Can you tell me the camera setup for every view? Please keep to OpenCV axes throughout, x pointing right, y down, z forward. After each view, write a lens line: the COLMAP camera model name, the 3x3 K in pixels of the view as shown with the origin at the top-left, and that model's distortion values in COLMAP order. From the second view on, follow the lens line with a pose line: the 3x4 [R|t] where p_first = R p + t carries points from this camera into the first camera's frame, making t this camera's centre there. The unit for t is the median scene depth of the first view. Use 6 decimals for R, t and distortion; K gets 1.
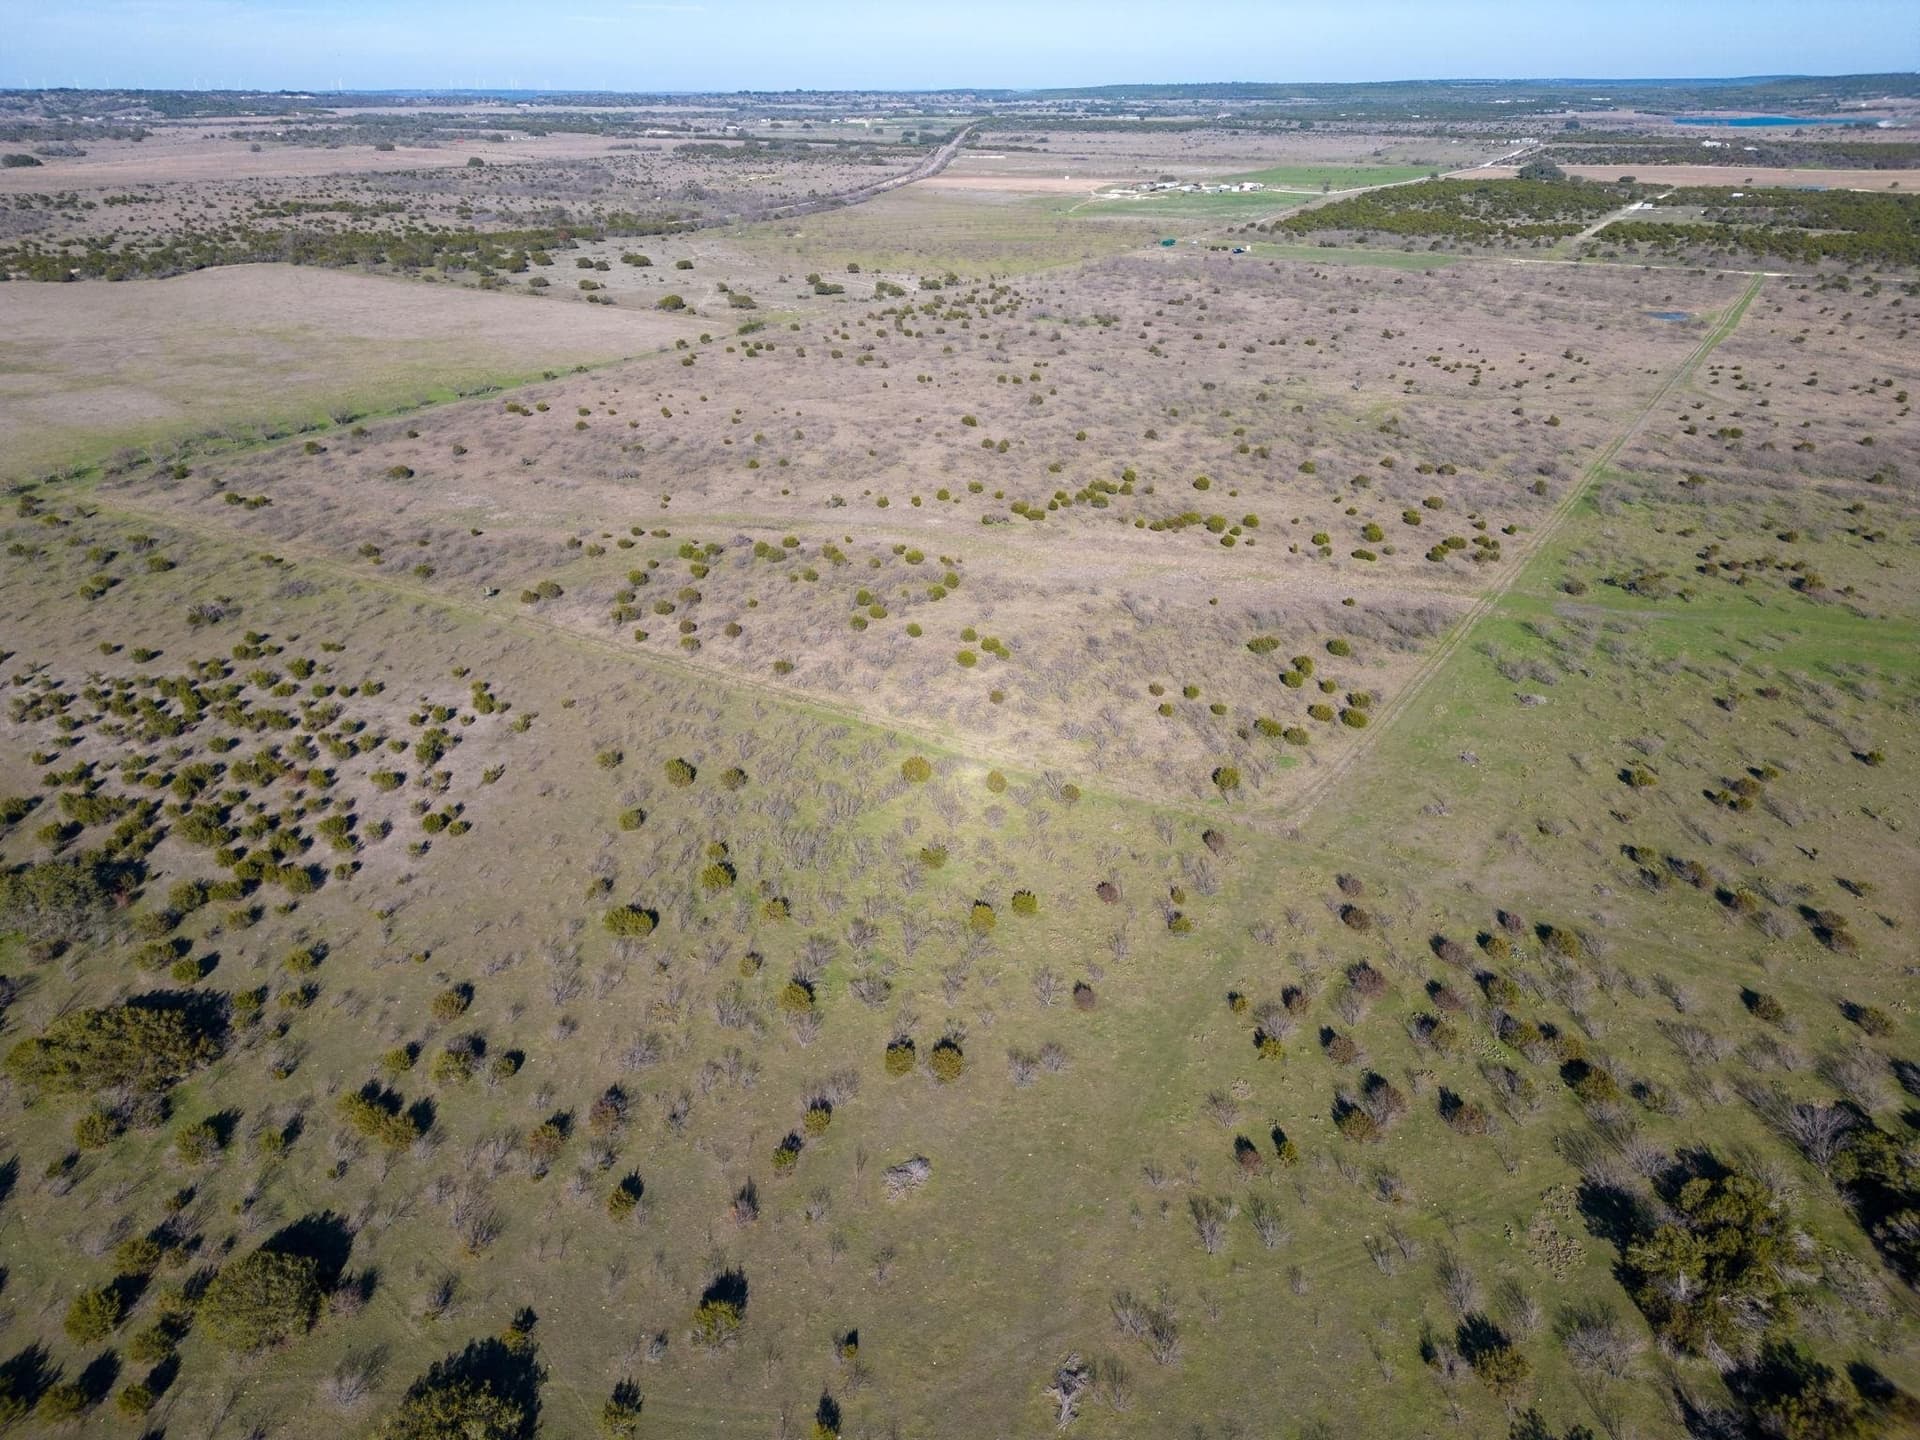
lens RADIAL K [[1375.0, 0, 959.0], [0, 1375.0, 719.2], [0, 0, 1]] dist [0.016610, 0.003266]
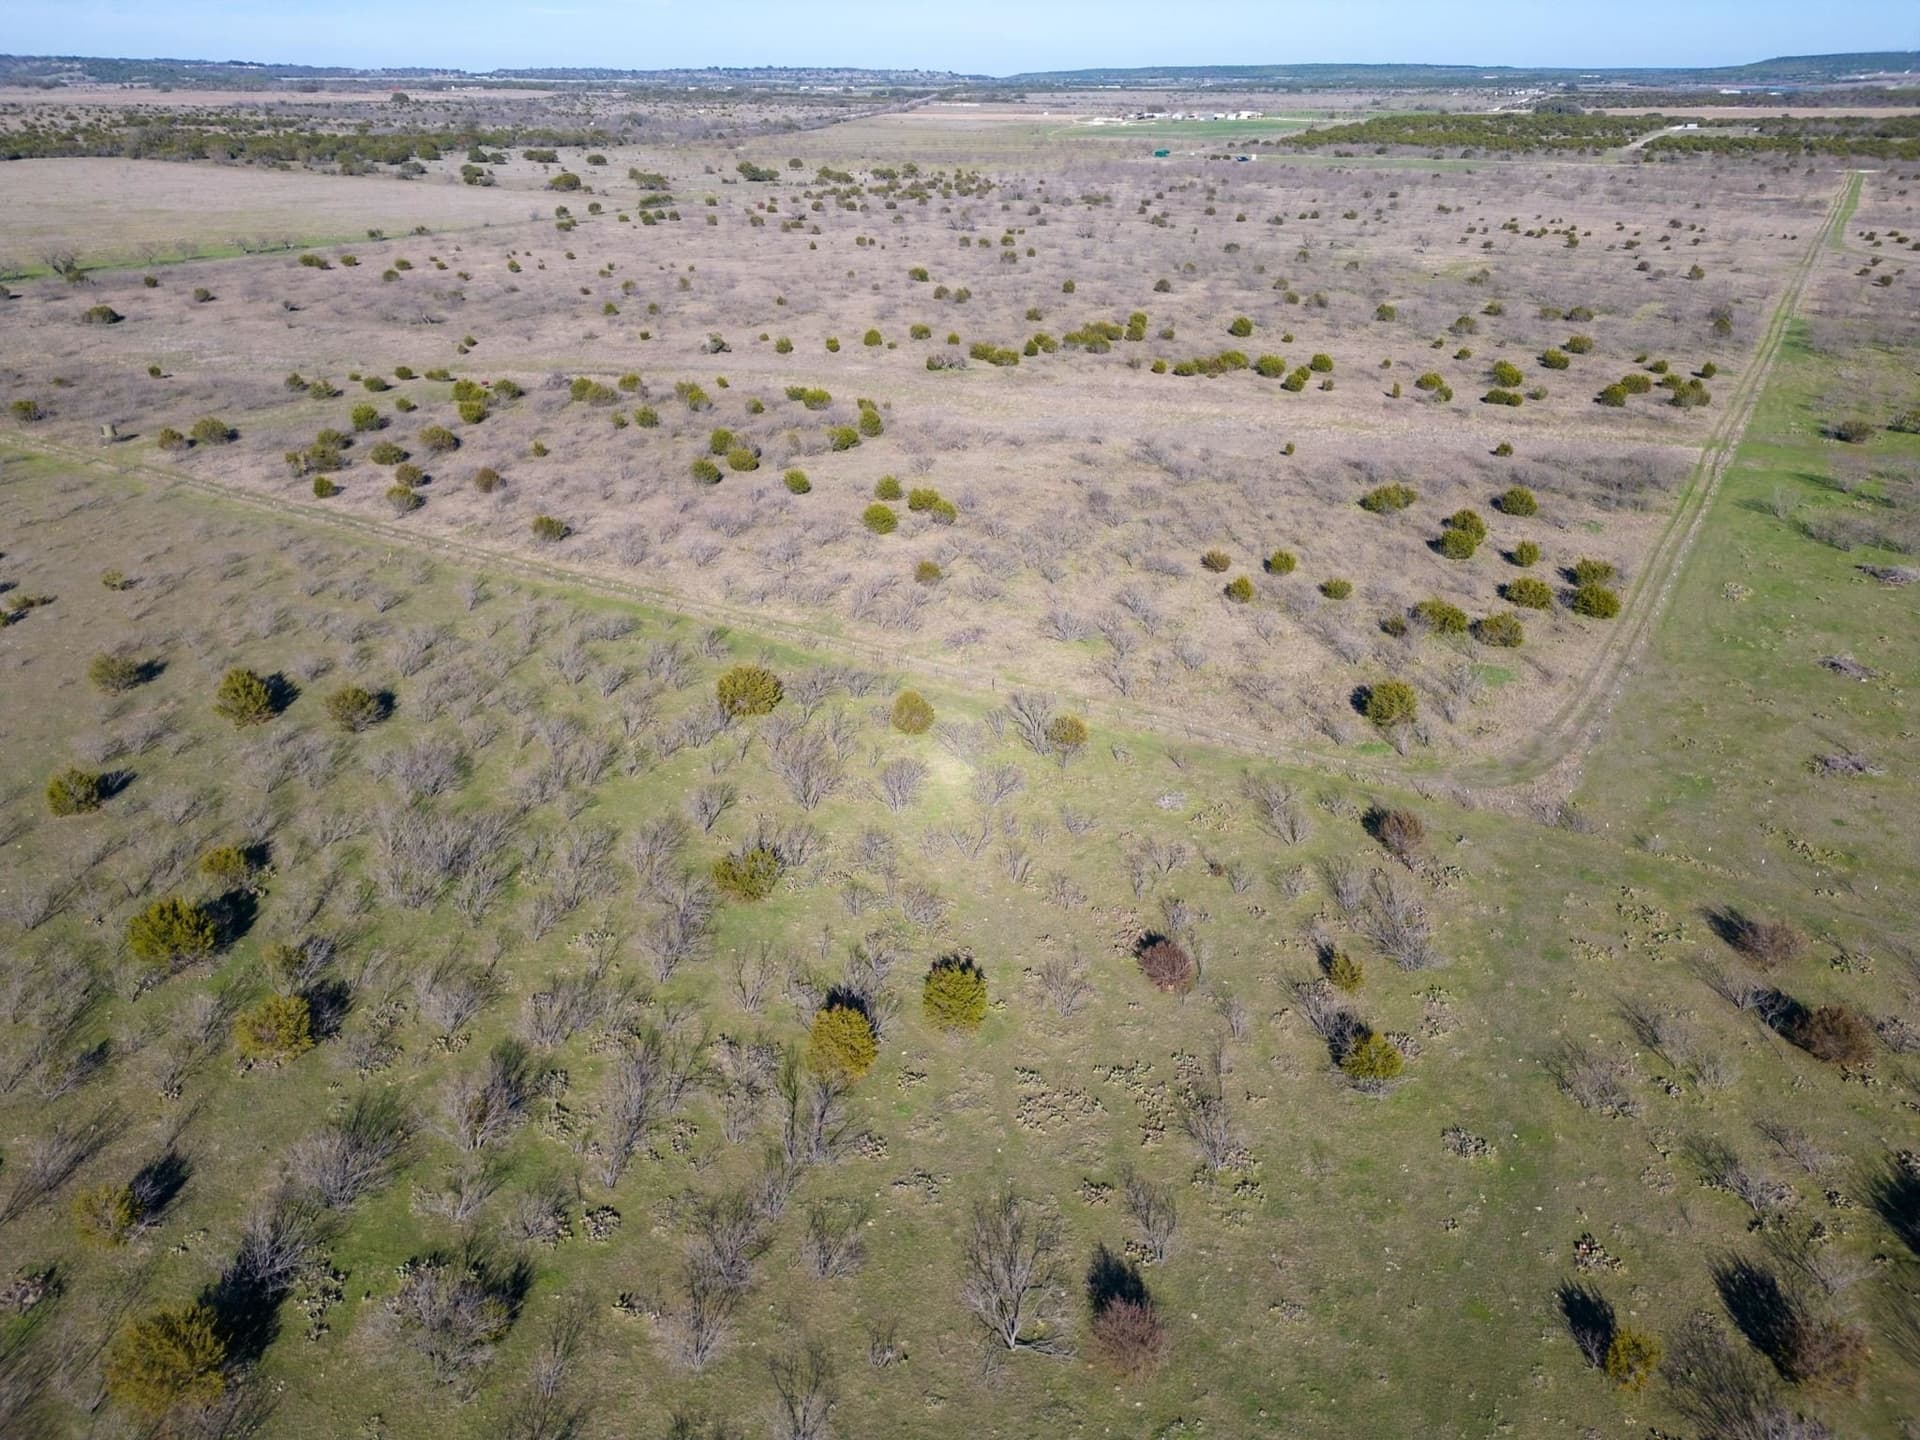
lens RADIAL K [[1375.0, 0, 965.6], [0, 1375.0, 721.8], [0, 0, 1]] dist [0.016610, 0.003266]
pose [[0.999816, -0.004214, 0.018687, 0.024660], [0.004126, 0.999980, 0.004762, 0.030997], [-0.018707, -0.004684, 0.999814, 0.345146]]
